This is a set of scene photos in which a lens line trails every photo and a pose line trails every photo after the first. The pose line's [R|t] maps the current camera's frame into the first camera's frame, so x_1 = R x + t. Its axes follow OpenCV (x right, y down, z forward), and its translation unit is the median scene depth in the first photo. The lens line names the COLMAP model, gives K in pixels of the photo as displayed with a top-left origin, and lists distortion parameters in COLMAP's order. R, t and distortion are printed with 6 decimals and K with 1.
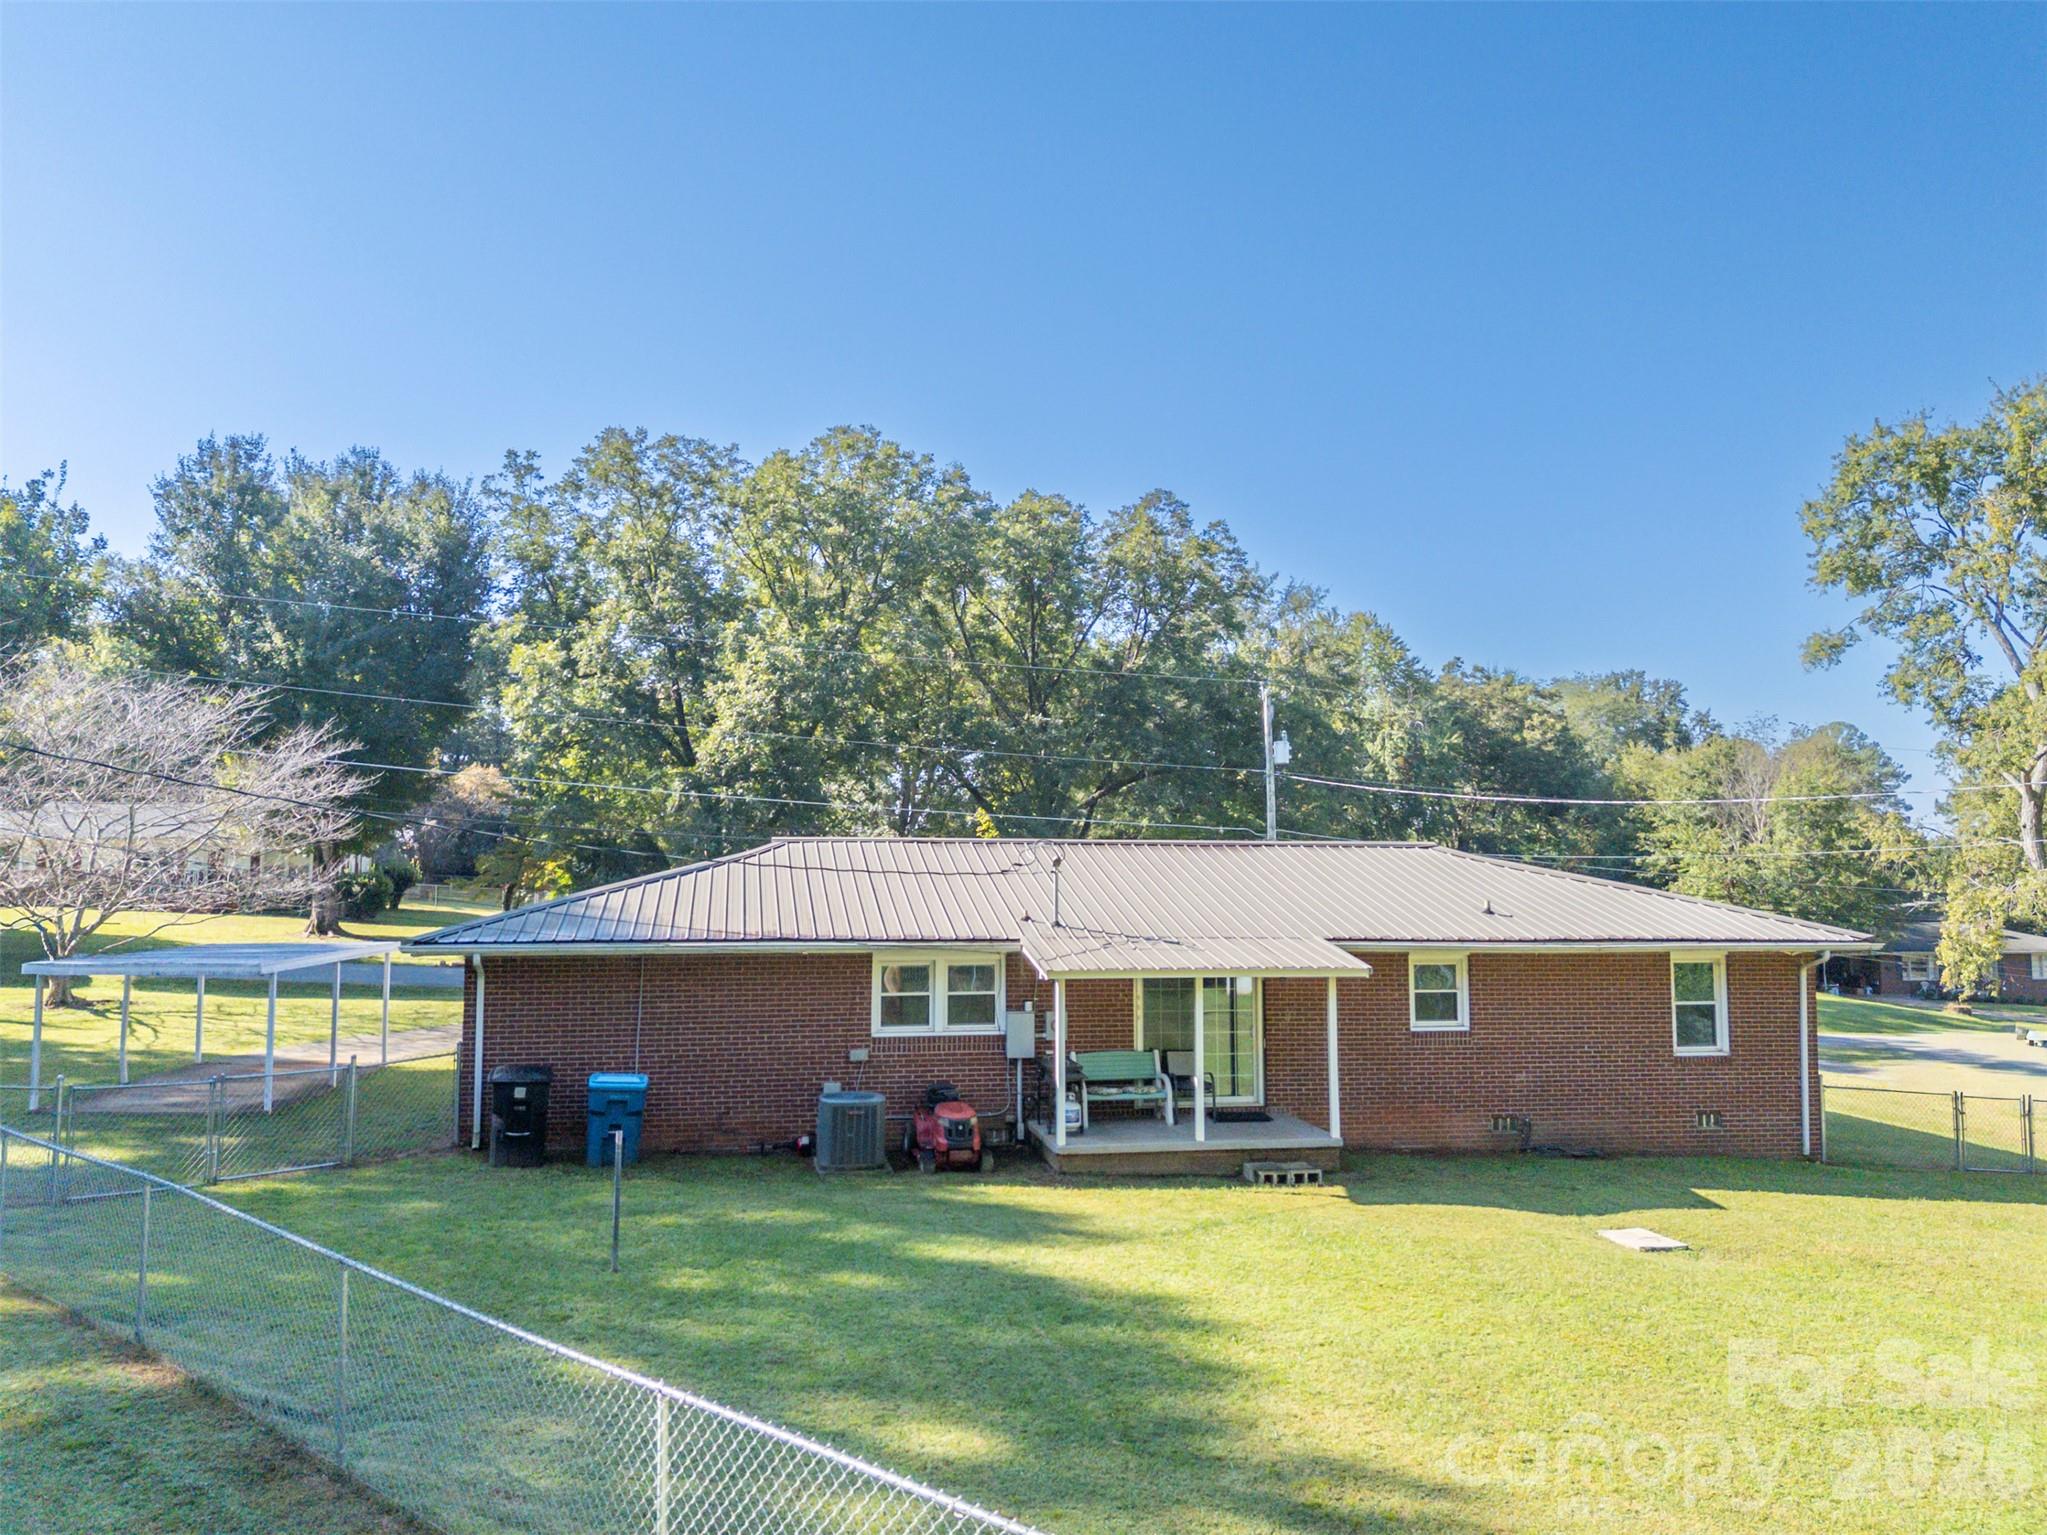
lens RADIAL K [[1320.4, 0, 1027.4], [0, 1320.4, 727.4], [0, 0, 1]] dist [0.068587, -0.093412]
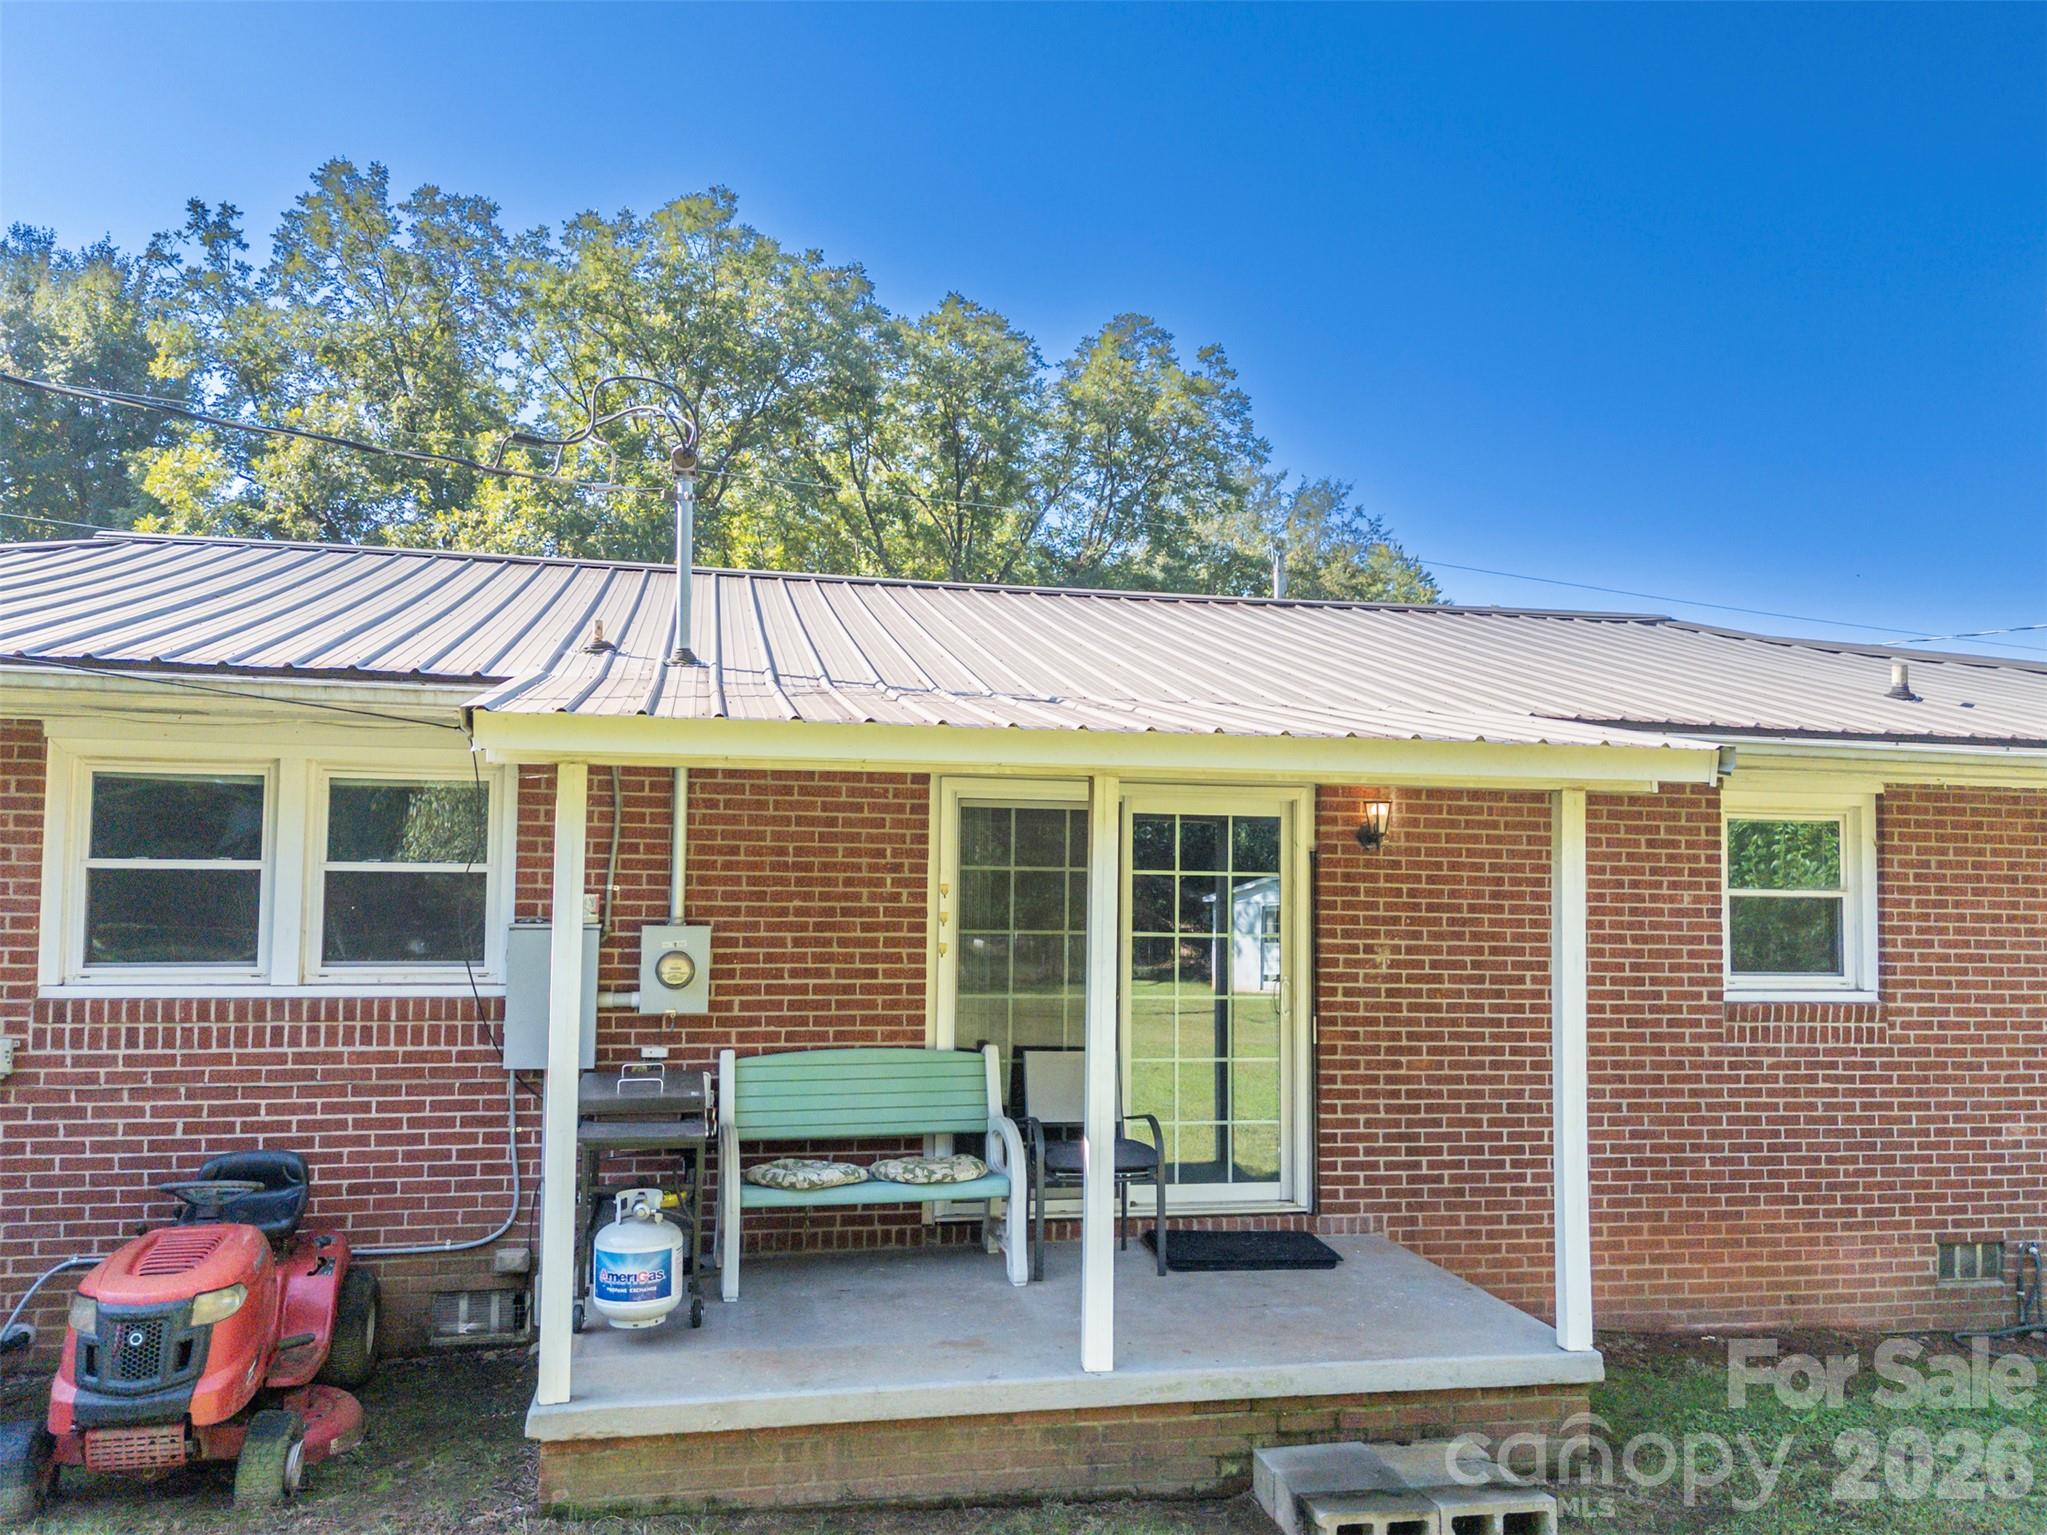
lens RADIAL K [[1522.5, 0, 1023.5], [0, 1522.5, 767.5], [0, 0, 1]] dist [0.060076, -0.054249]
pose [[0.999649, 0.012346, 0.023437, 0.085831], [-0.013392, 0.998895, 0.045047, 0.140179], [-0.022855, -0.045345, 0.998710, 0.559048]]
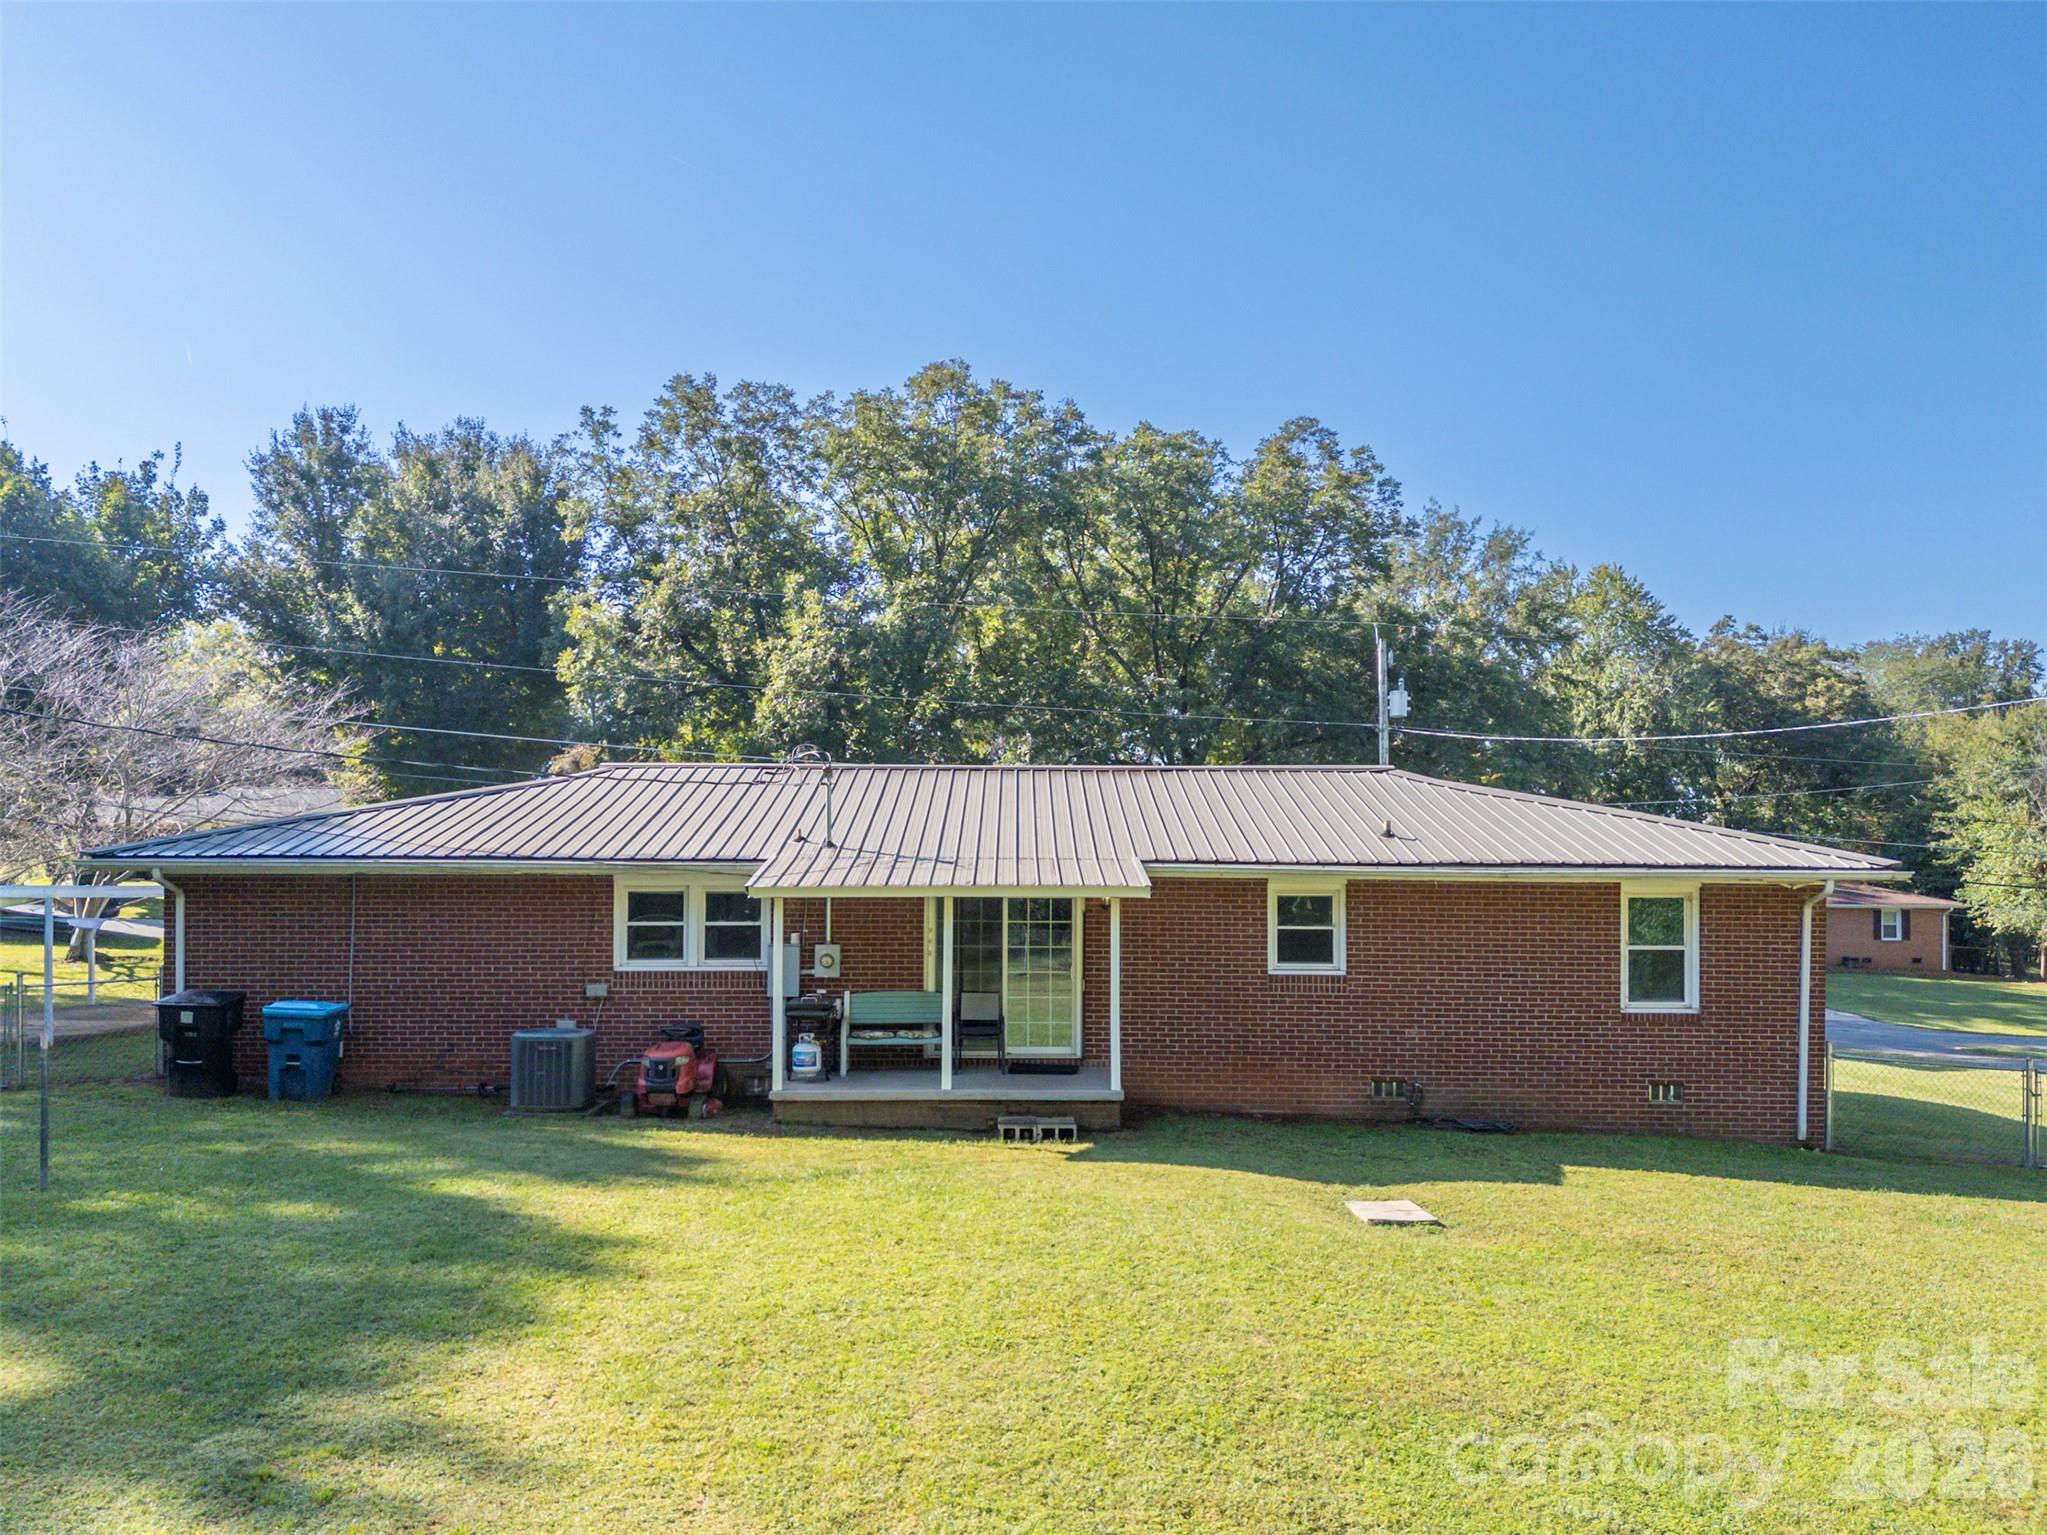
lens RADIAL K [[1402.4, 0, 1018.4], [0, 1402.4, 806.6], [0, 0, 1]] dist [0.054808, -0.062262]
pose [[0.986410, -0.008162, -0.164100, 0.260708], [0.018809, 0.997809, 0.063431, 0.061594], [0.163222, -0.065656, 0.984402, 0.115282]]
